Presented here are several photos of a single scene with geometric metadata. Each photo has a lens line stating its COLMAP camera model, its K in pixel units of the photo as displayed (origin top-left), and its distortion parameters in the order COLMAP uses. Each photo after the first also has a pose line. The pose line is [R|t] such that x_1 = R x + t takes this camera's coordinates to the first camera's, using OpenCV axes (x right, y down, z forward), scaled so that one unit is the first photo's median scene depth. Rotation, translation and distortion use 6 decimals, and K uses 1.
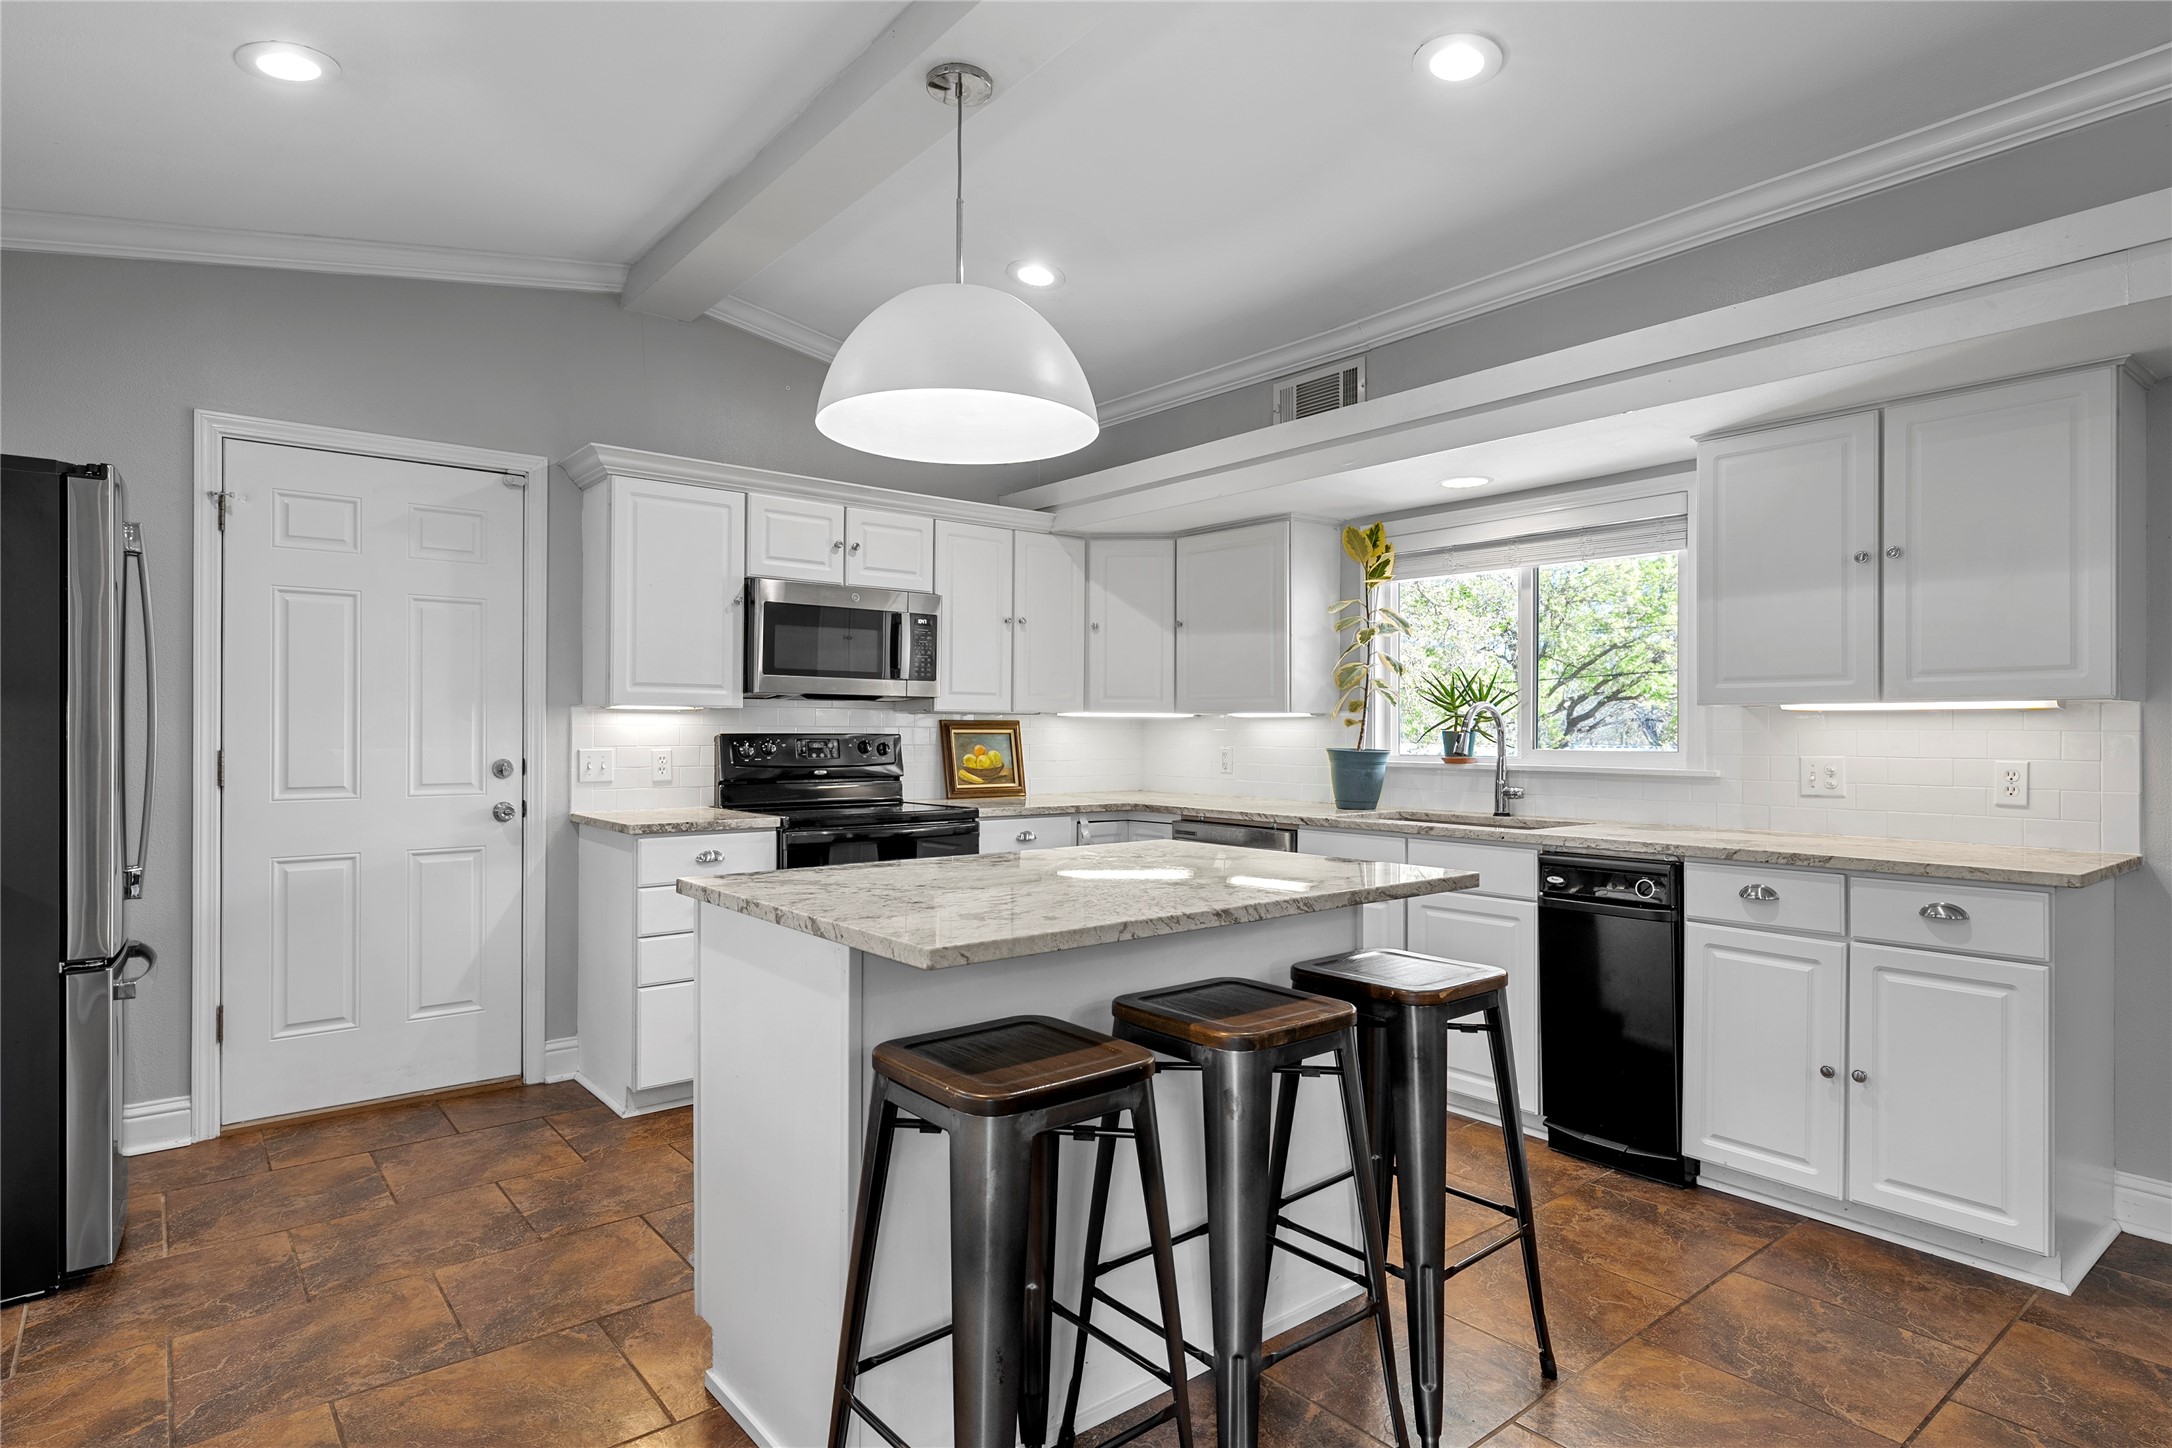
lens RADIAL K [[1142.9, 0, 1078.6], [0, 1142.9, 731.1], [0, 0, 1]] dist [0.007471, 0.000039]
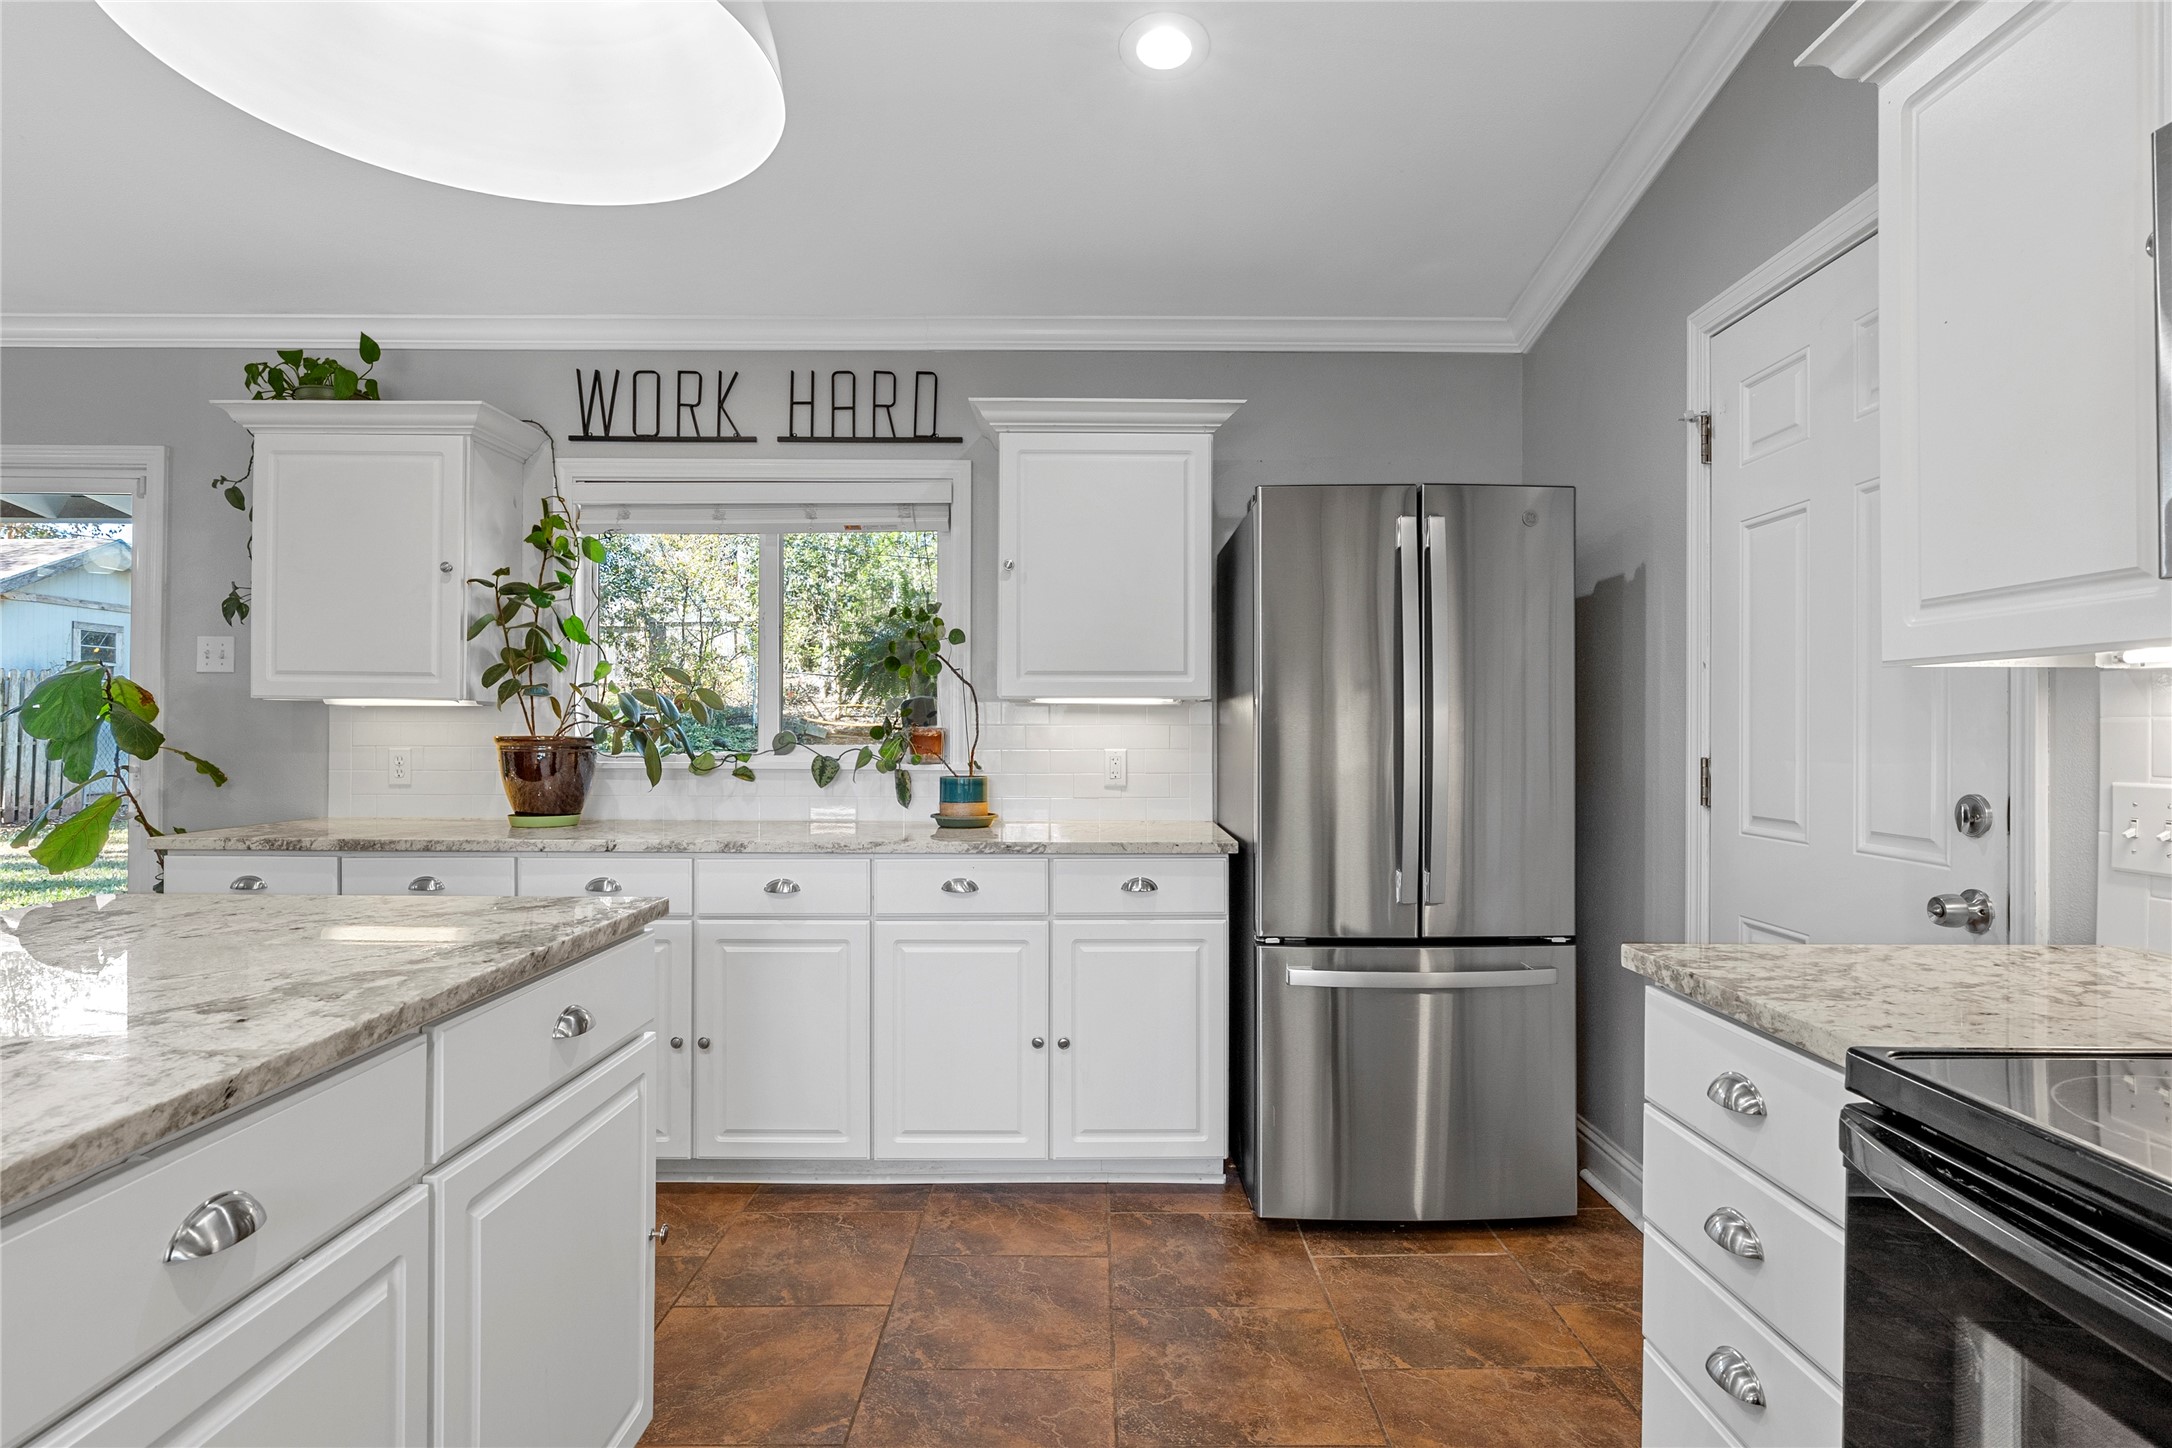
lens RADIAL K [[1196.7, 0, 1146.0], [0, 1196.7, 707.9], [0, 0, 1]] dist [0.022009, -0.000181]
pose [[-0.620943, -0.014358, -0.783724, 0.078931], [-0.003845, 0.999876, -0.015271, -0.001783], [0.783846, -0.006469, -0.620921, 1.018382]]
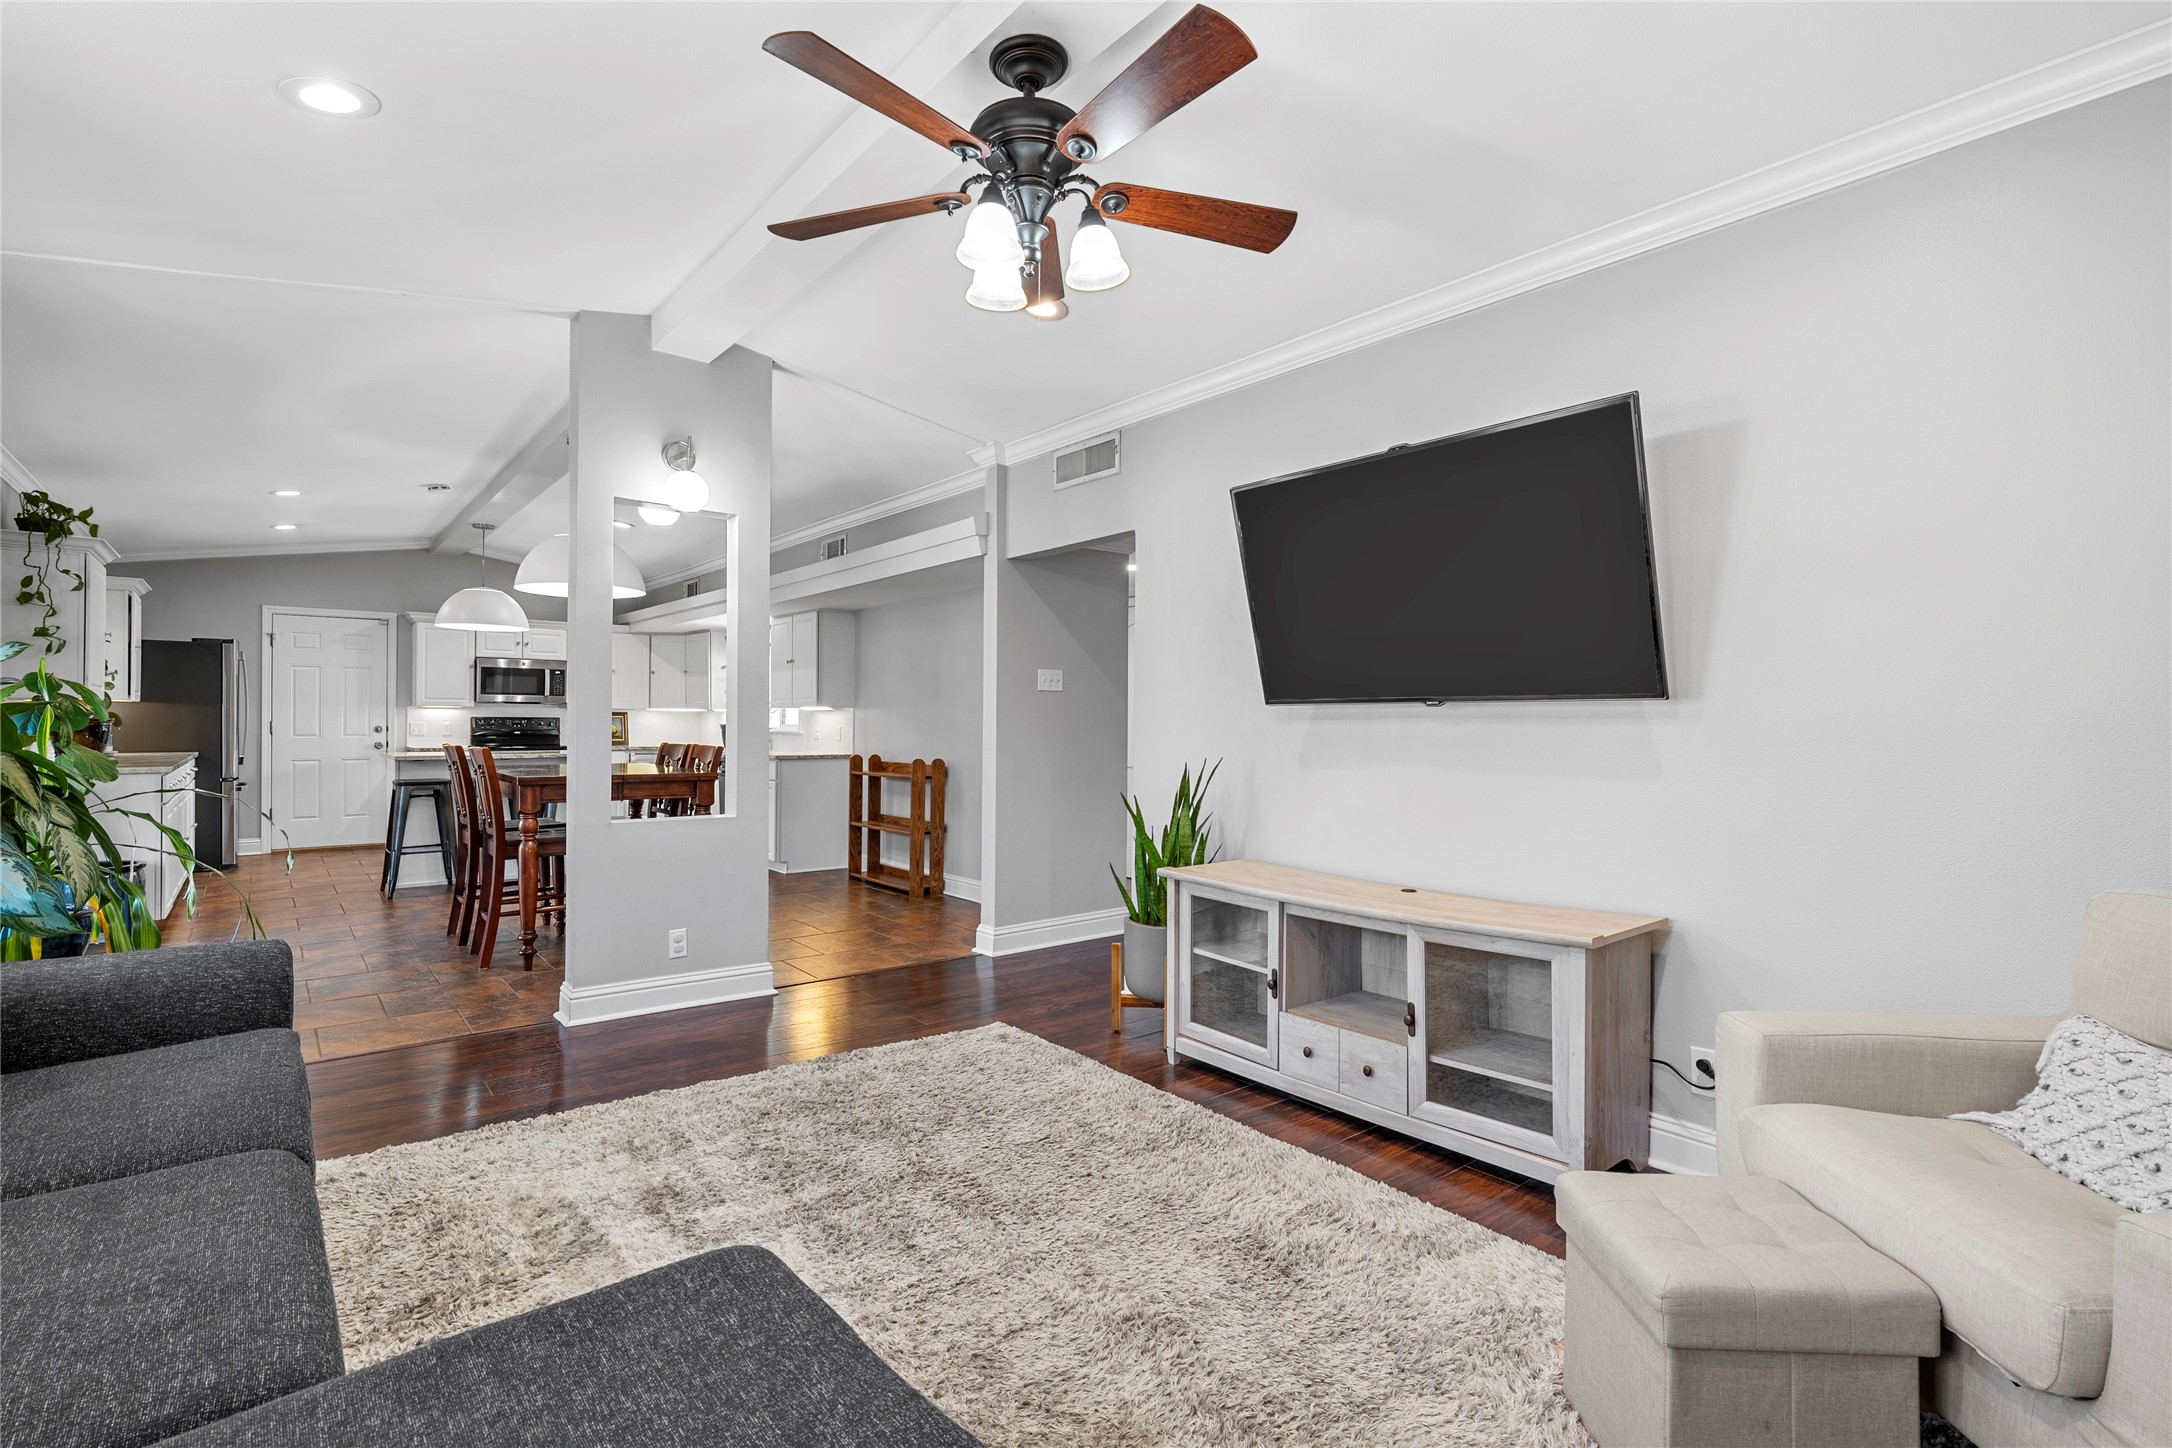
lens RADIAL K [[996.0, 0, 1083.7], [0, 996.0, 722.0], [0, 0, 1]] dist [-0.003131, 0.000162]
pose [[0.999948, 0.003271, 0.009694, 1.091335], [-0.003272, 0.999995, 0.000118, 0.009500], [-0.009694, -0.000150, 0.999953, -1.305358]]
